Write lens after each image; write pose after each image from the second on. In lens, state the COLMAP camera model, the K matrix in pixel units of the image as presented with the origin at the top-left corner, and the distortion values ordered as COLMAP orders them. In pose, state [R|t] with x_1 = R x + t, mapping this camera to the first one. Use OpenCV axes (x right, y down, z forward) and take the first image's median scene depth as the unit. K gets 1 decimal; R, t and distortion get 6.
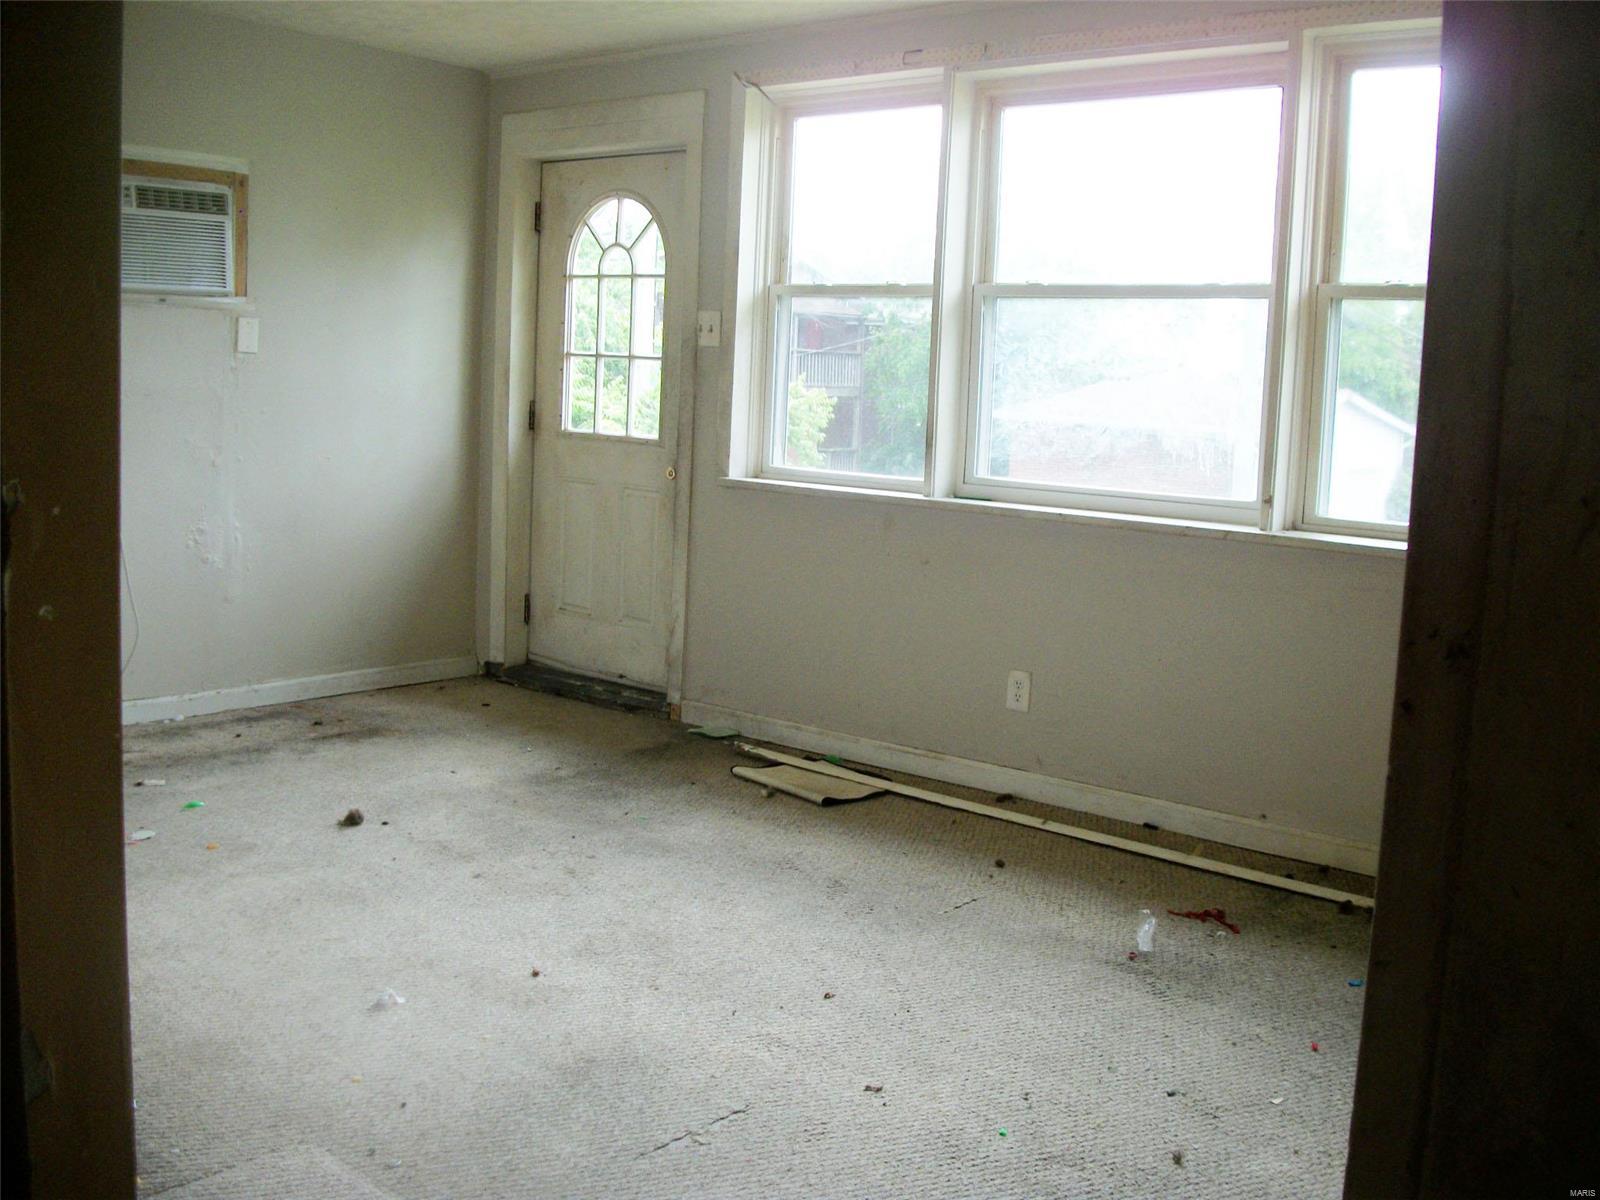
lens RADIAL K [[1581.2, 0, 800.0], [0, 1581.2, 600.0], [0, 0, 1]] dist [-0.164616, 0.126373]
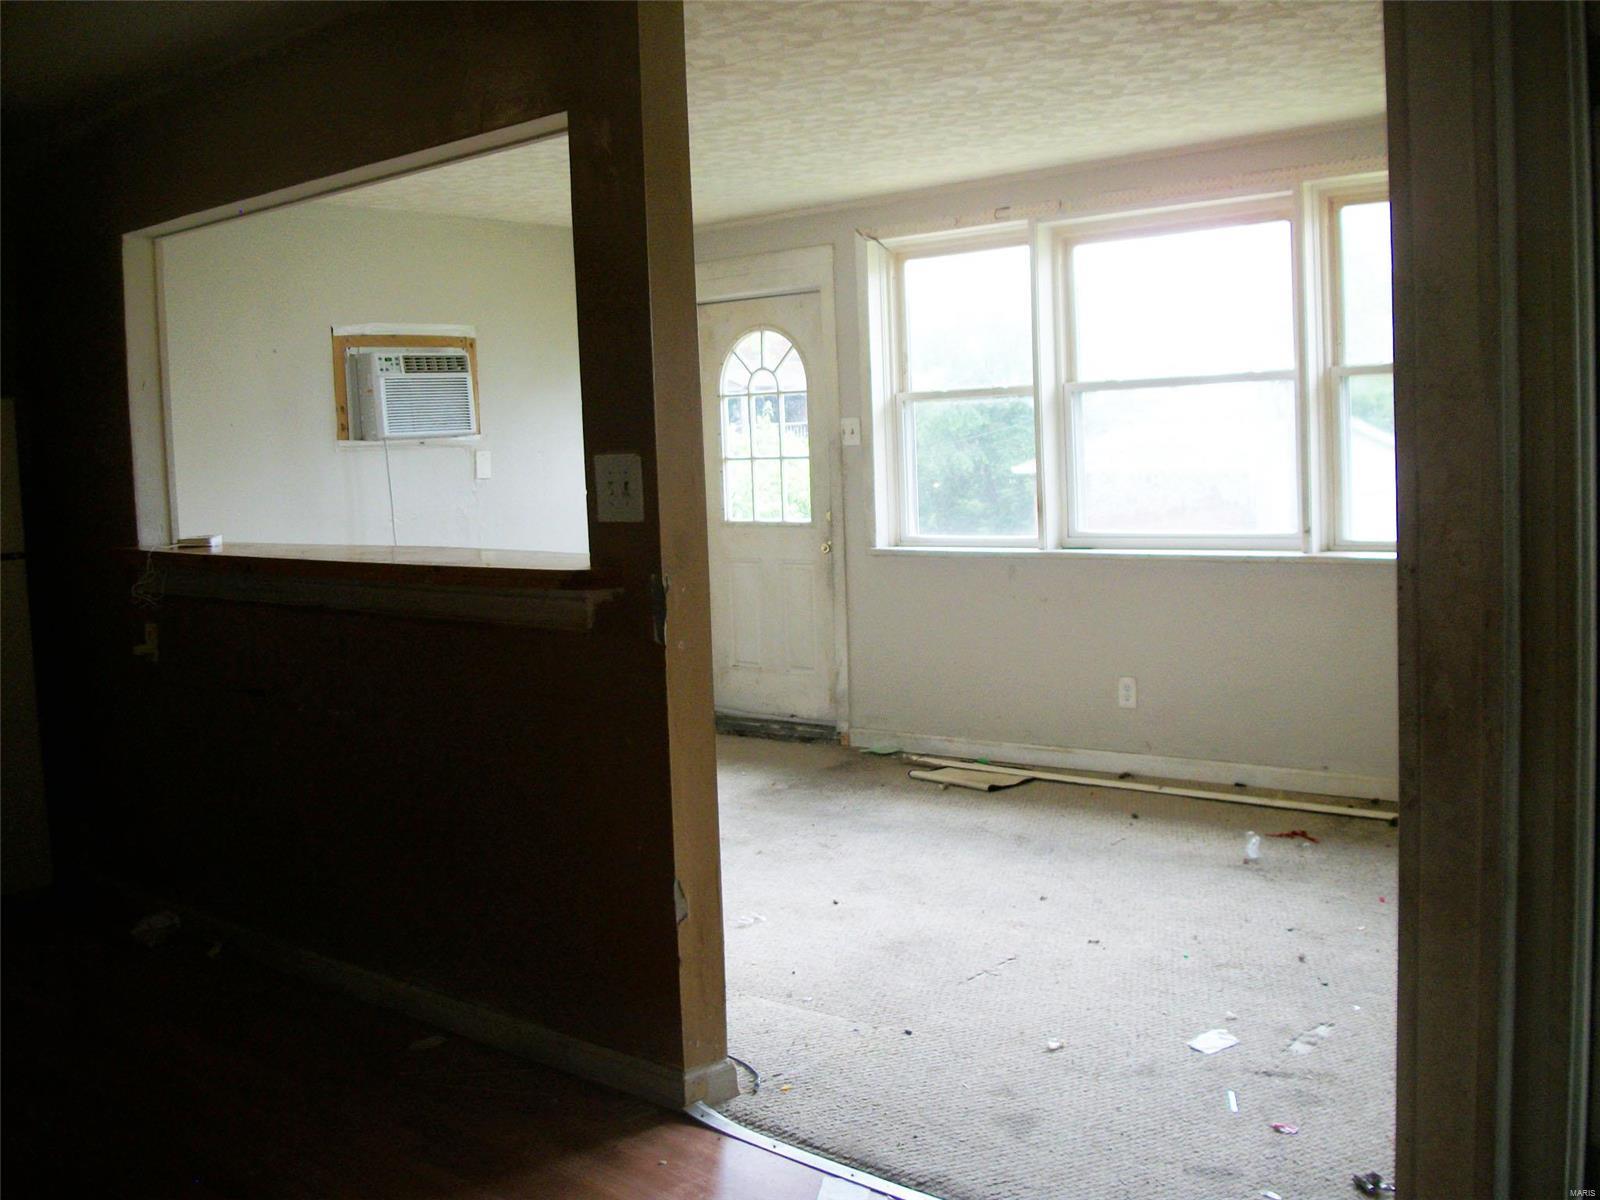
lens RADIAL K [[1581.2, 0, 800.0], [0, 1581.2, 600.0], [0, 0, 1]] dist [-0.164616, 0.126373]
pose [[0.996628, -0.081378, -0.010537, -0.106672], [0.080841, 0.995753, -0.044054, 0.016160], [0.014077, 0.043054, 0.998974, -0.289344]]
